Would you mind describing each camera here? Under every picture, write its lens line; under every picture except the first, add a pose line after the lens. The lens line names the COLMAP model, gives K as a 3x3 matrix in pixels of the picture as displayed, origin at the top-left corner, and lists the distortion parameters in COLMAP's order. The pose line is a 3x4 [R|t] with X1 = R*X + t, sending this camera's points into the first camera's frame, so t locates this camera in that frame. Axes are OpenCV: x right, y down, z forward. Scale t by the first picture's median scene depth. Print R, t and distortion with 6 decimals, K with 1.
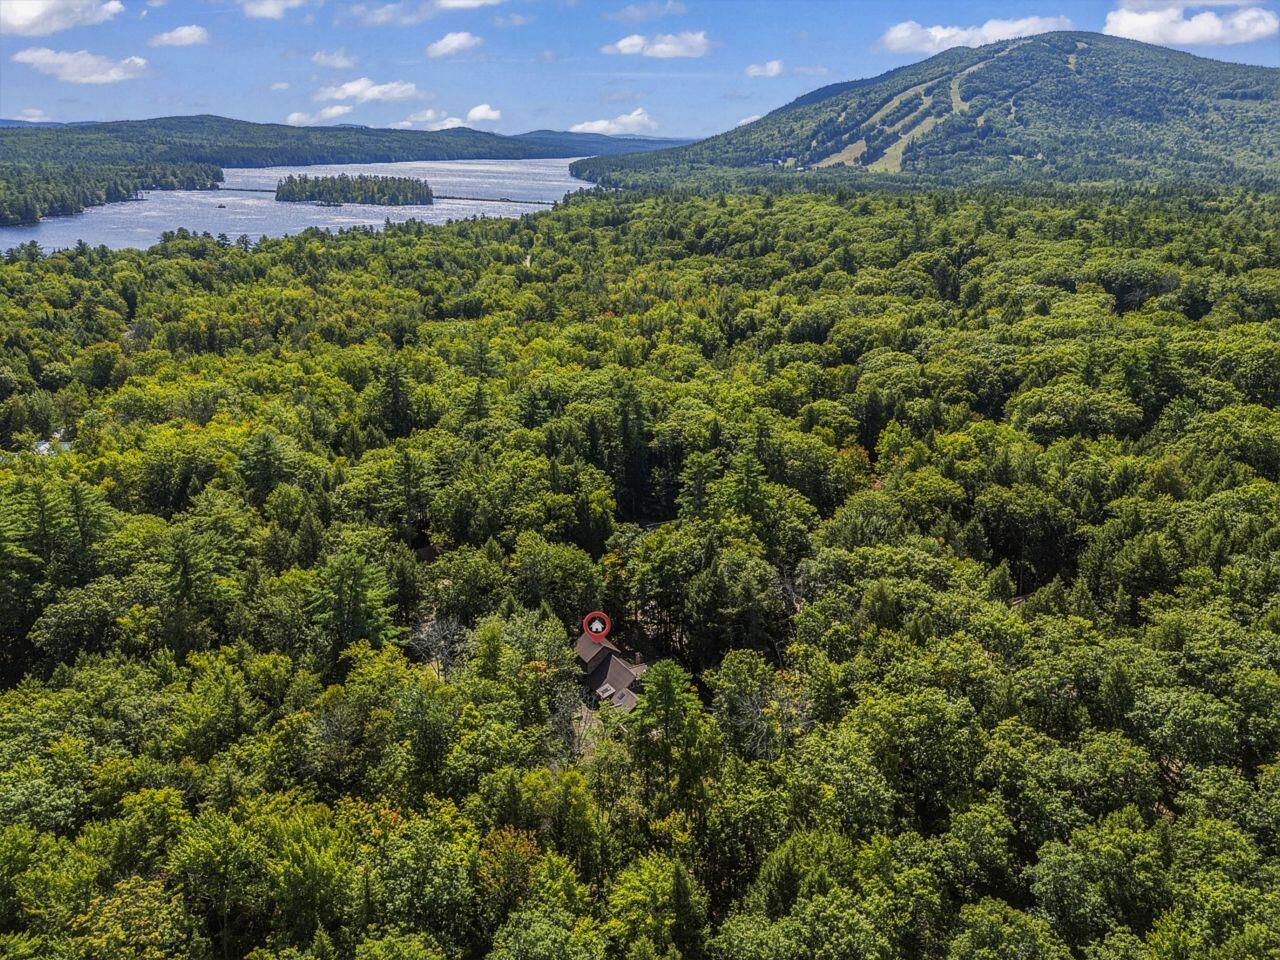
lens RADIAL K [[927.9, 0, 640.0], [0, 927.9, 480.0], [0, 0, 1]] dist [0.085605, -0.091467]
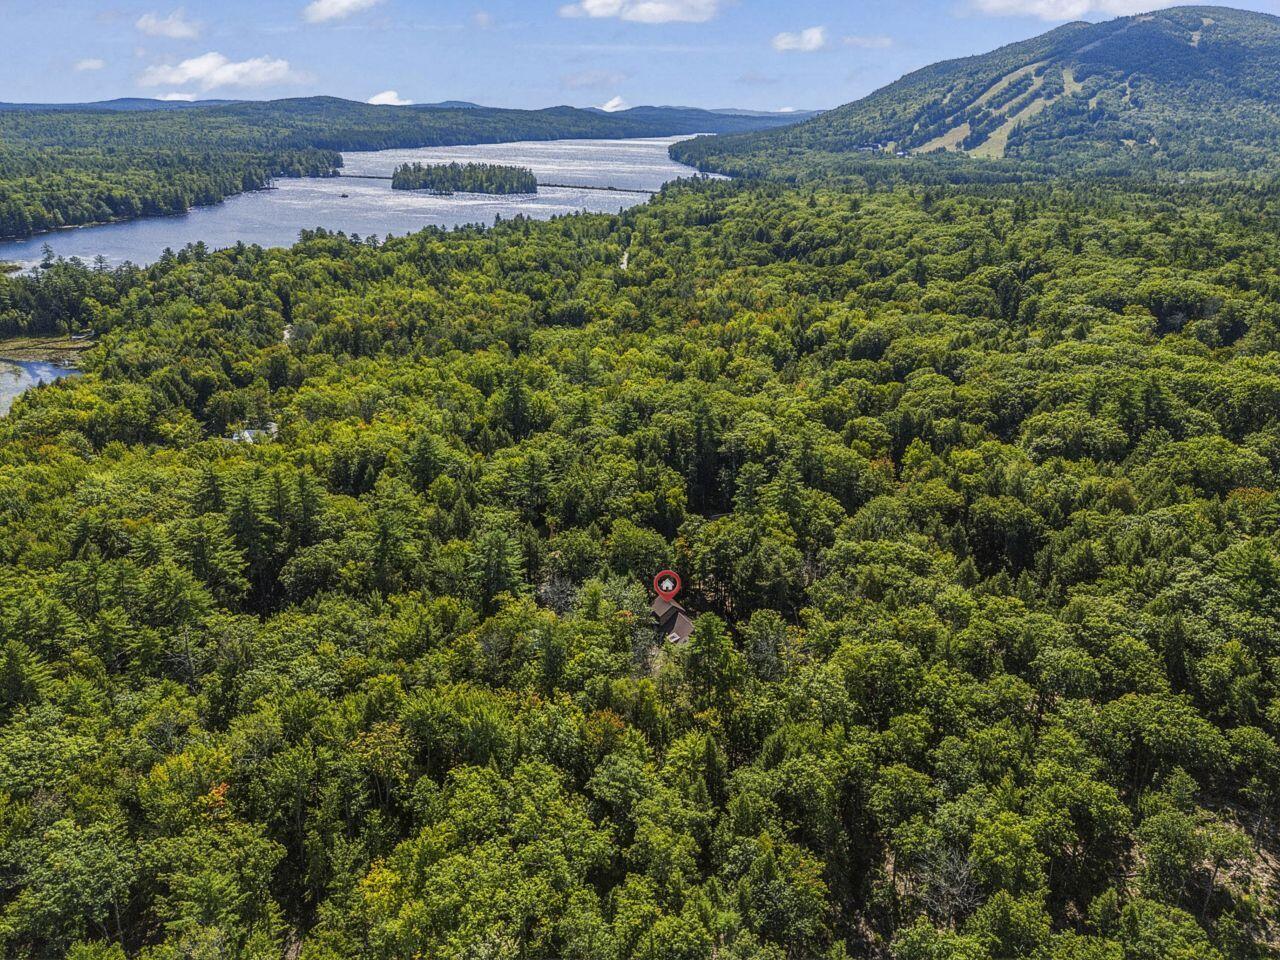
lens RADIAL K [[927.9, 0, 640.0], [0, 927.9, 480.0], [0, 0, 1]] dist [0.085605, -0.091467]
pose [[0.994910, 0.033991, -0.094859, 0.027190], [-0.031703, 0.999172, 0.025516, -0.028971], [0.095648, -0.022379, 0.995164, -0.267995]]
